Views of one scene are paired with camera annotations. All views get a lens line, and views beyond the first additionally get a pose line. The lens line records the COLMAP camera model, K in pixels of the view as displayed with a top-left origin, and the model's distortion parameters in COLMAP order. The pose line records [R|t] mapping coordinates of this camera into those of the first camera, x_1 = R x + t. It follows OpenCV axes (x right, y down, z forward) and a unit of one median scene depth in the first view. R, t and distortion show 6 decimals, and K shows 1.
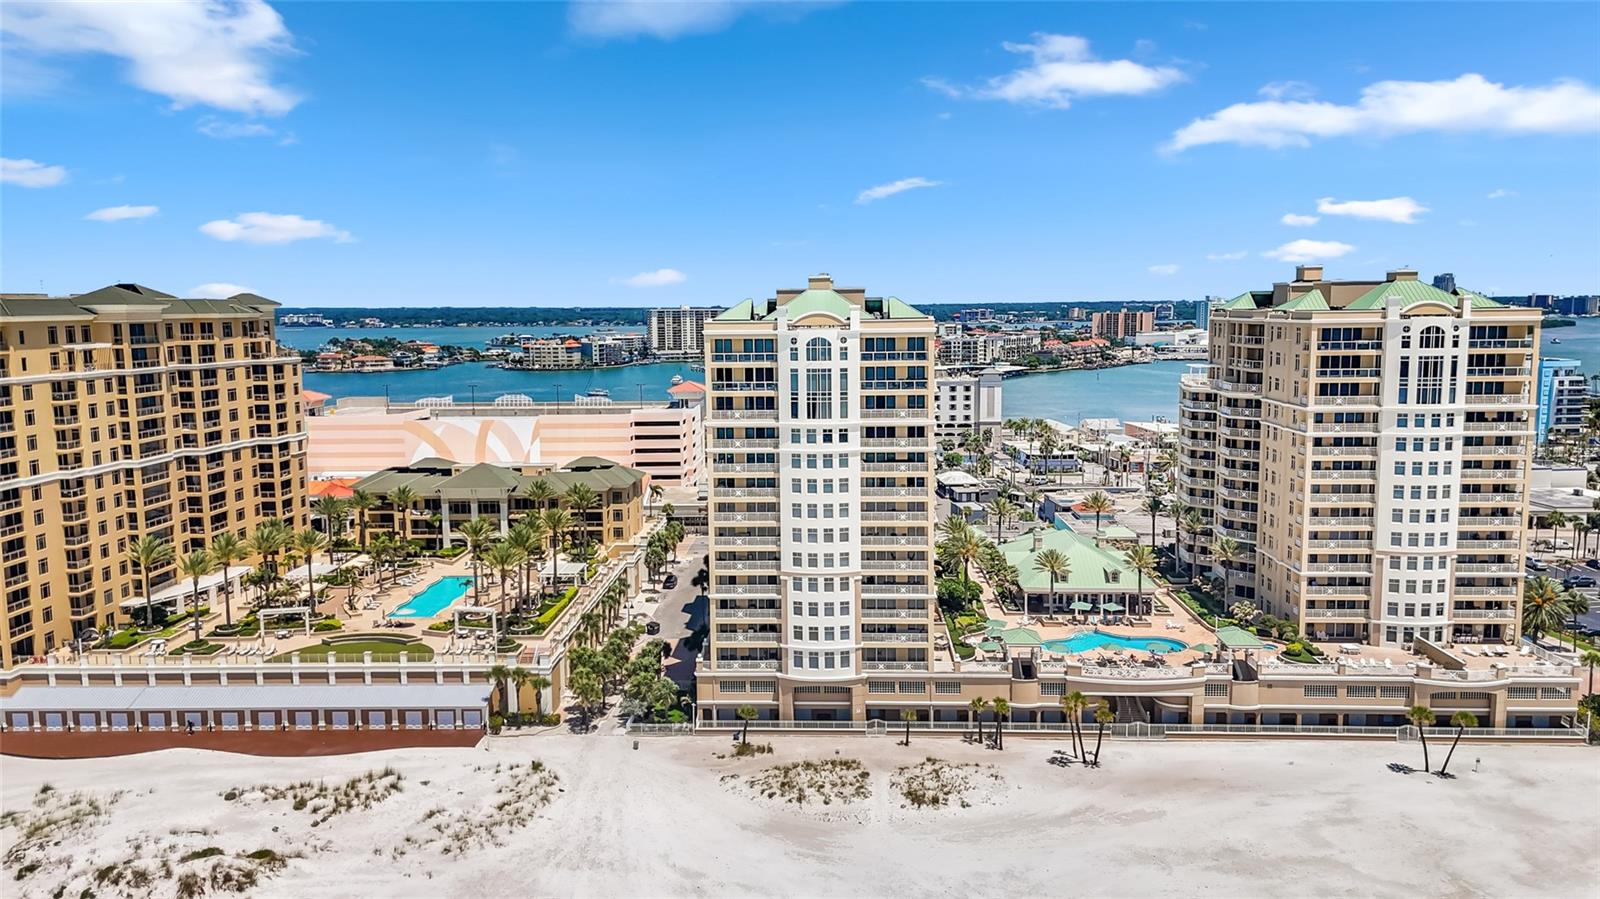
lens RADIAL K [[1172.1, 0, 795.7], [0, 1172.1, 449.8], [0, 0, 1]] dist [0.111779, -0.134623]
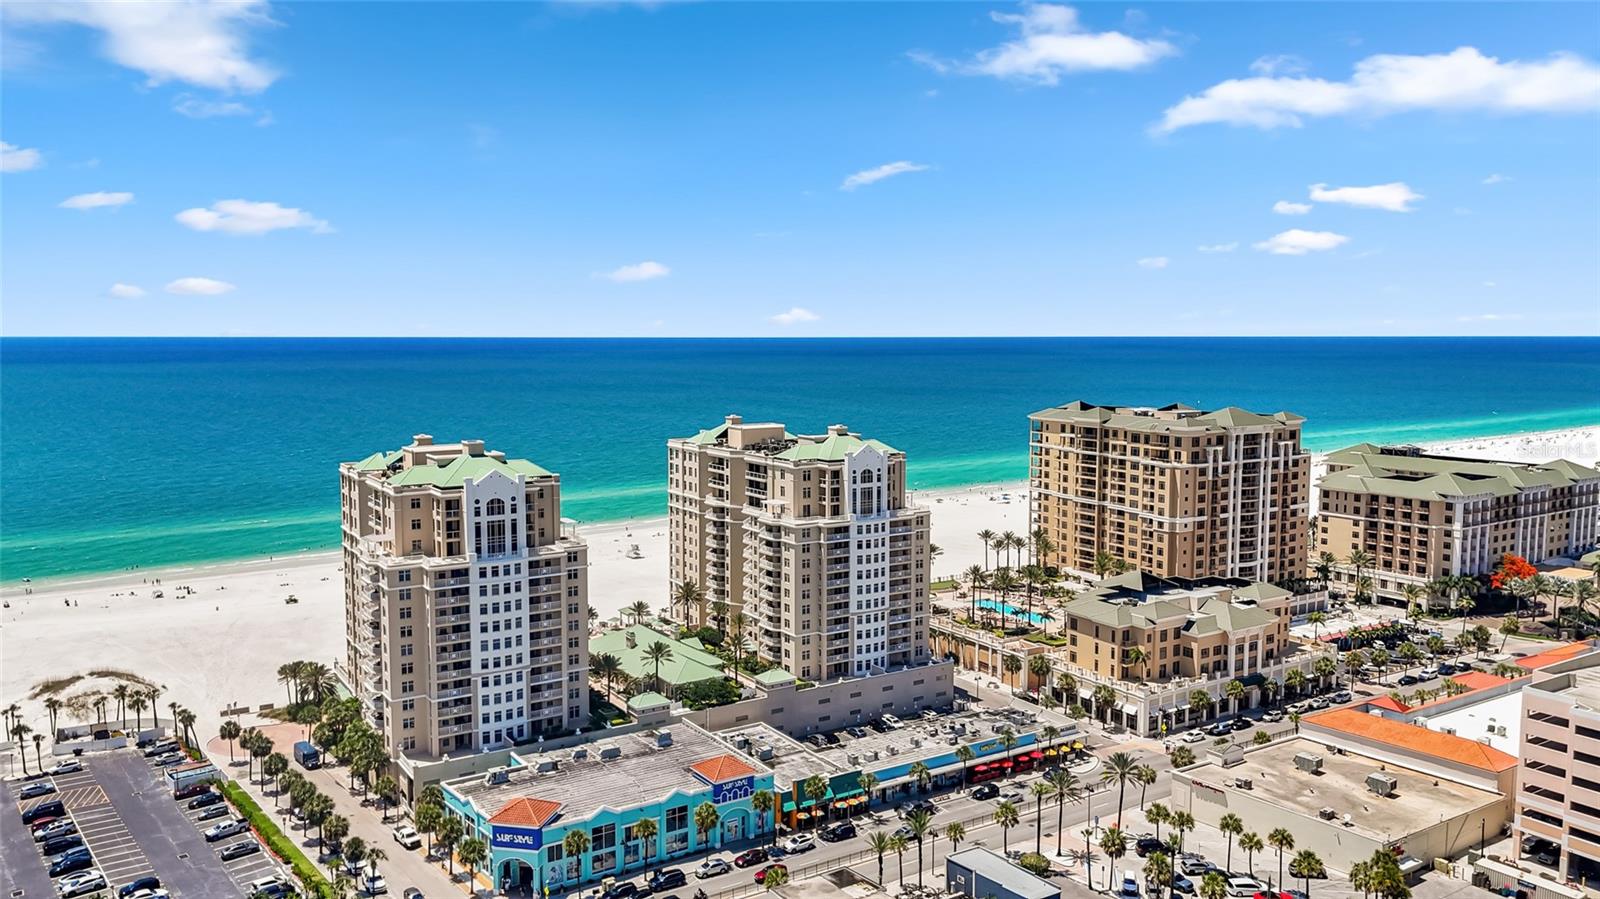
lens RADIAL K [[1172.1, 0, 795.7], [0, 1172.1, 449.8], [0, 0, 1]] dist [0.111779, -0.134623]
pose [[-0.818431, 0.066574, -0.570736, 0.980838], [-0.063563, 0.976680, 0.205076, -0.469142], [0.571079, 0.204118, -0.795113, 2.467708]]
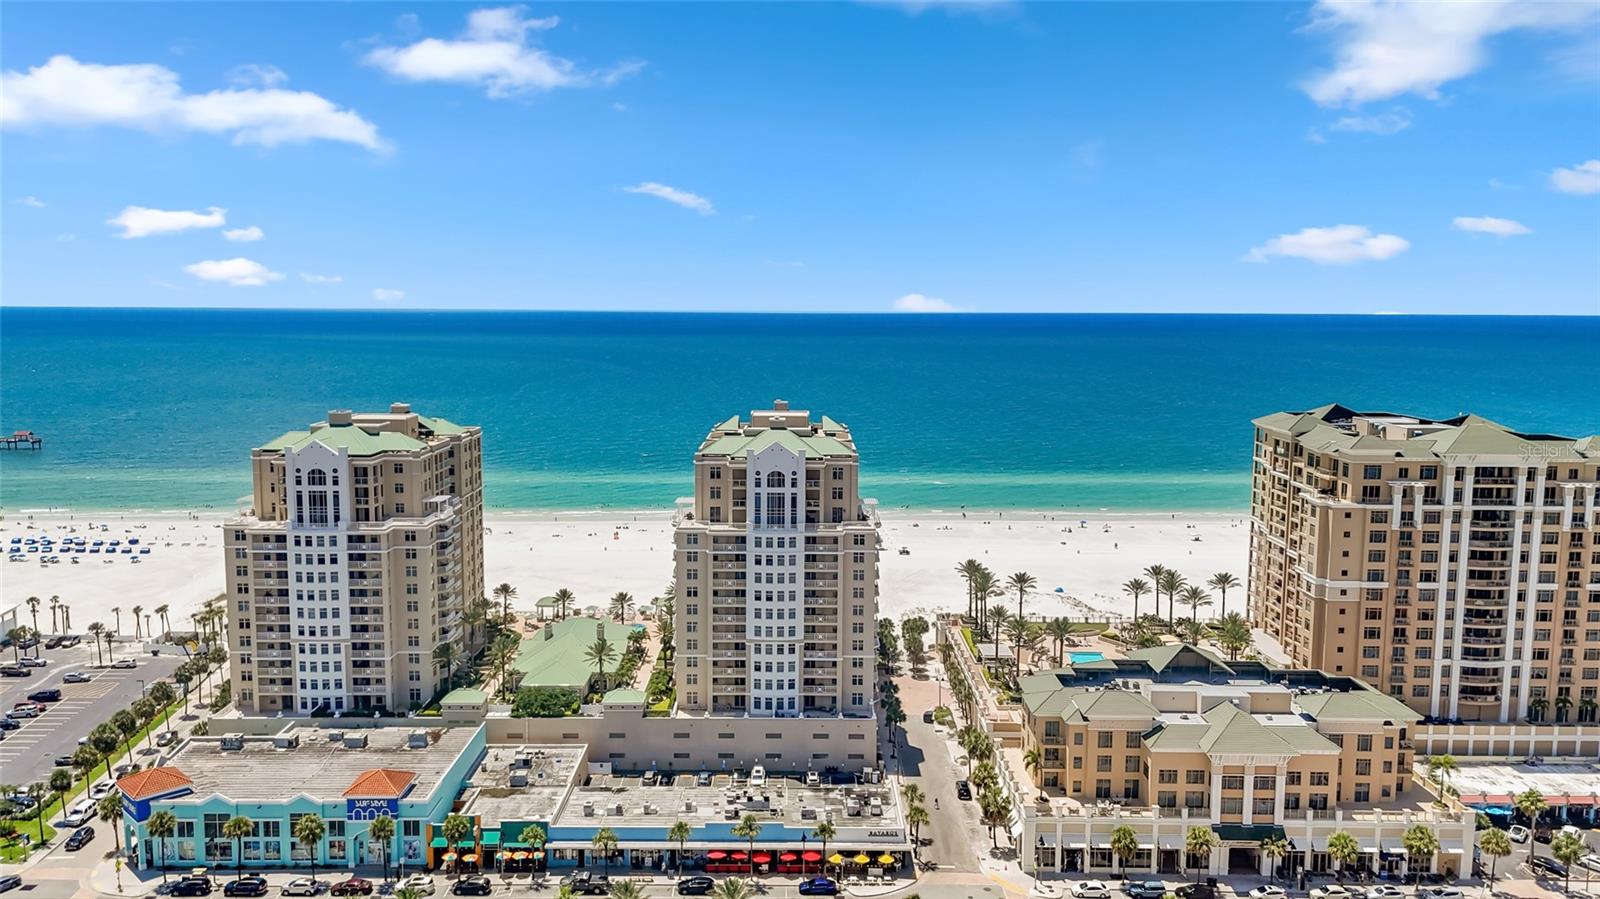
lens RADIAL K [[1185.7, 0, 794.8], [0, 1185.7, 441.2], [0, 0, 1]] dist [0.086171, -0.089579]
pose [[-0.999085, 0.008328, -0.041959, 0.069429], [-0.001968, 0.970879, 0.239561, -0.477245], [0.042732, 0.239424, -0.969974, 2.554319]]
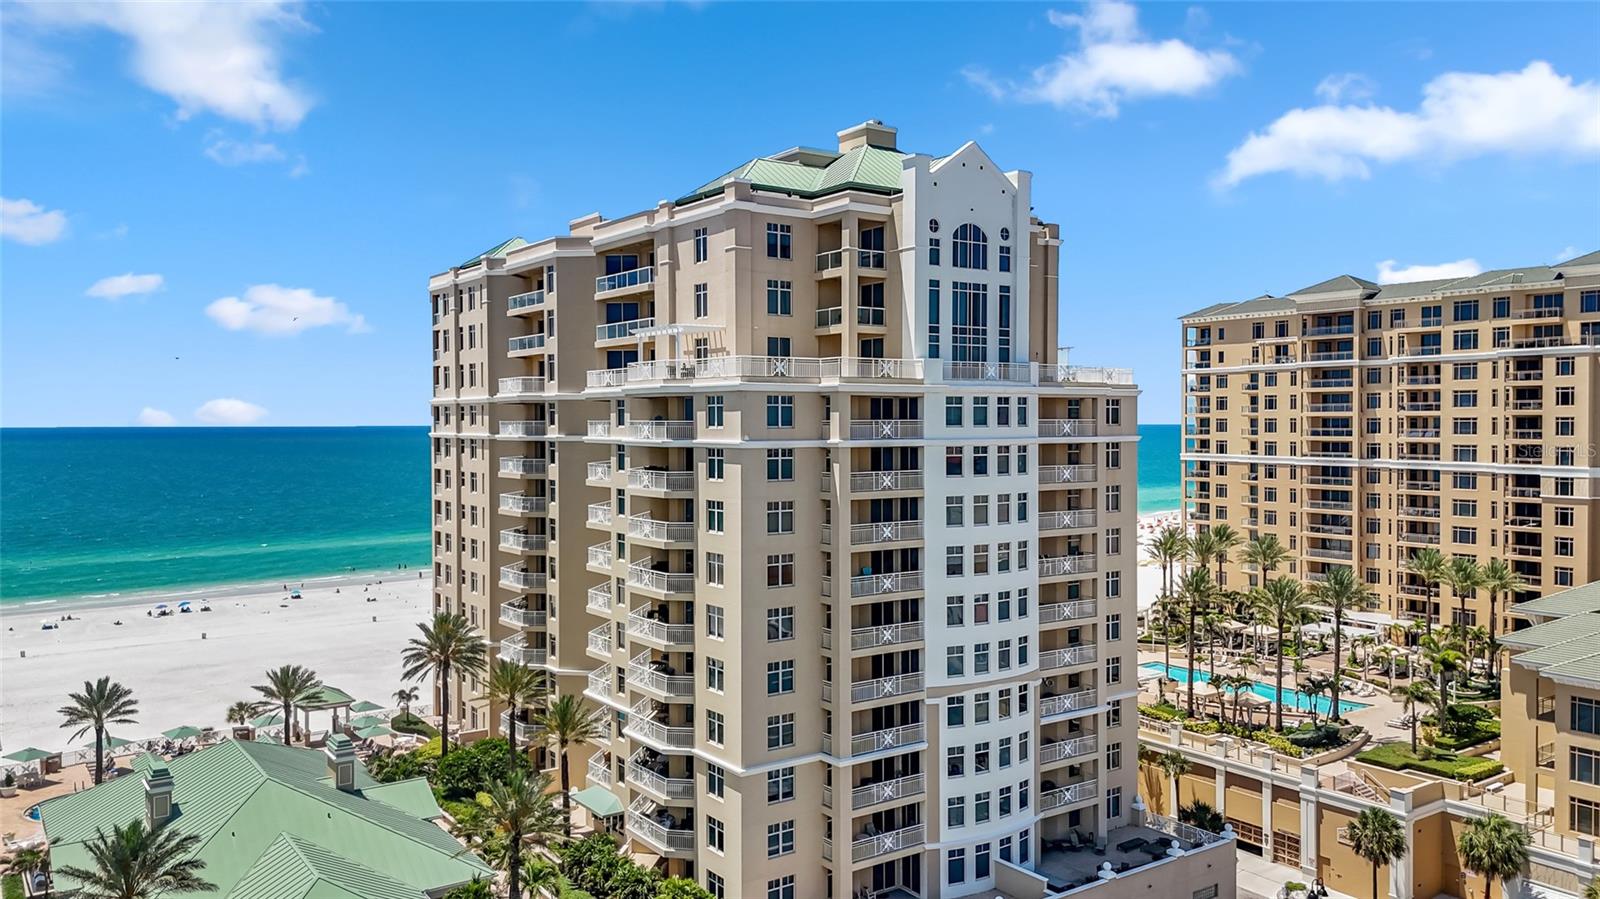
lens RADIAL K [[1185.7, 0, 794.8], [0, 1185.7, 441.2], [0, 0, 1]] dist [0.086171, -0.089579]
pose [[-0.789614, 0.023028, -0.613171, 0.392576], [-0.065415, 0.990441, 0.121436, -0.104151], [0.610107, 0.135998, -0.780560, 1.660874]]
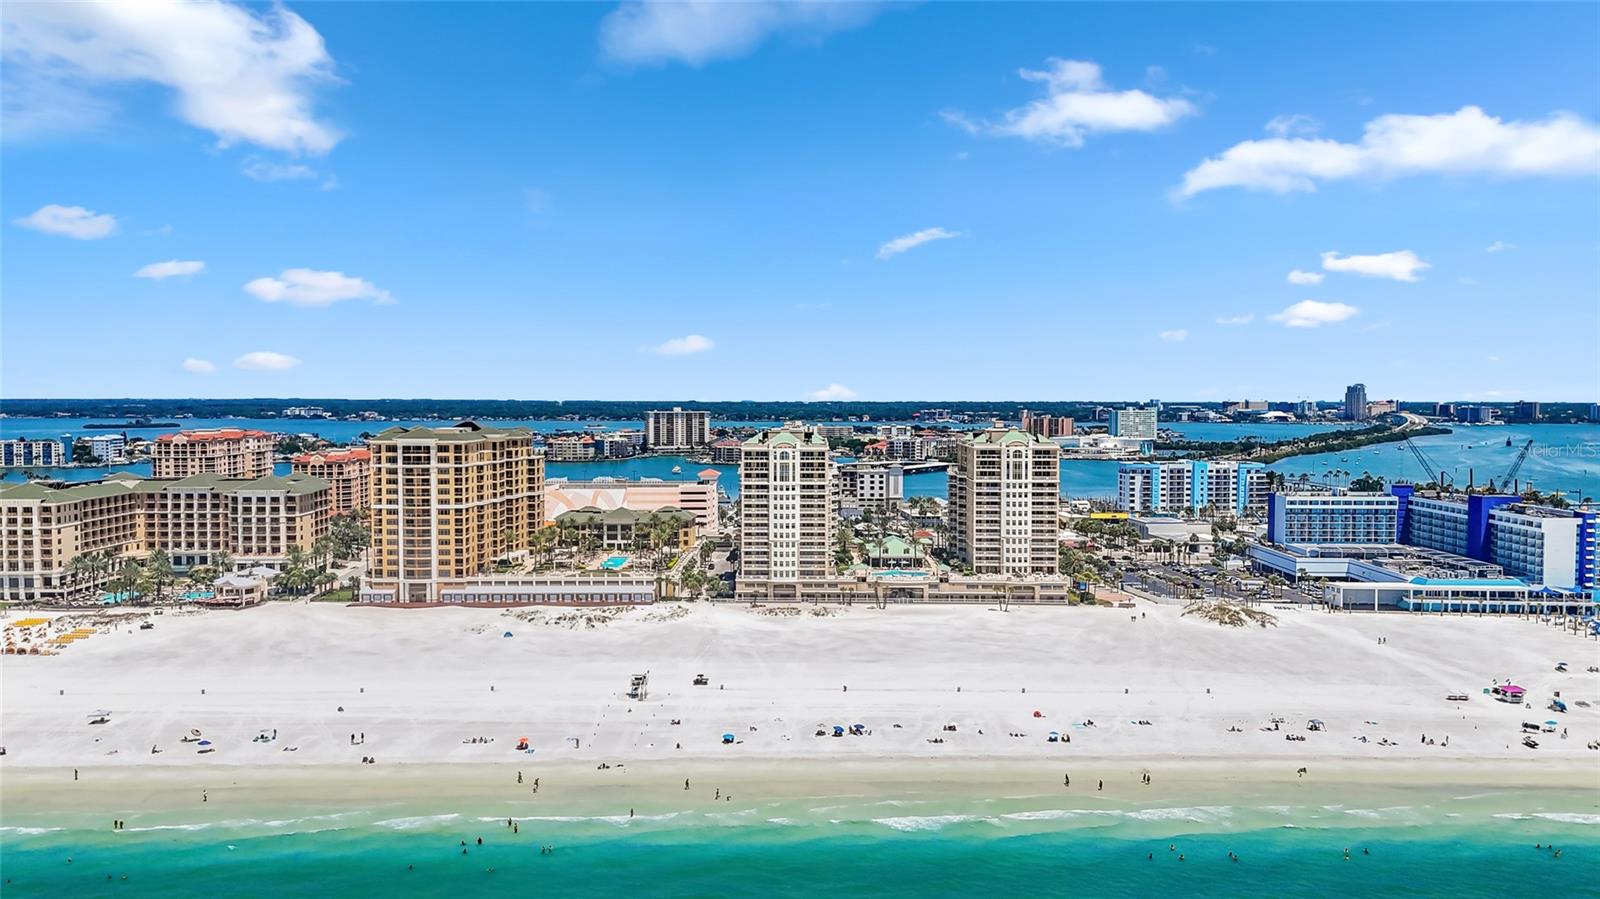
lens RADIAL K [[1172.1, 0, 795.7], [0, 1172.1, 449.8], [0, 0, 1]] dist [0.111779, -0.134623]
pose [[0.999646, 0.010878, 0.024296, -0.018131], [-0.008912, 0.996787, -0.079603, 0.103751], [-0.025084, 0.079358, 0.996531, -1.522528]]
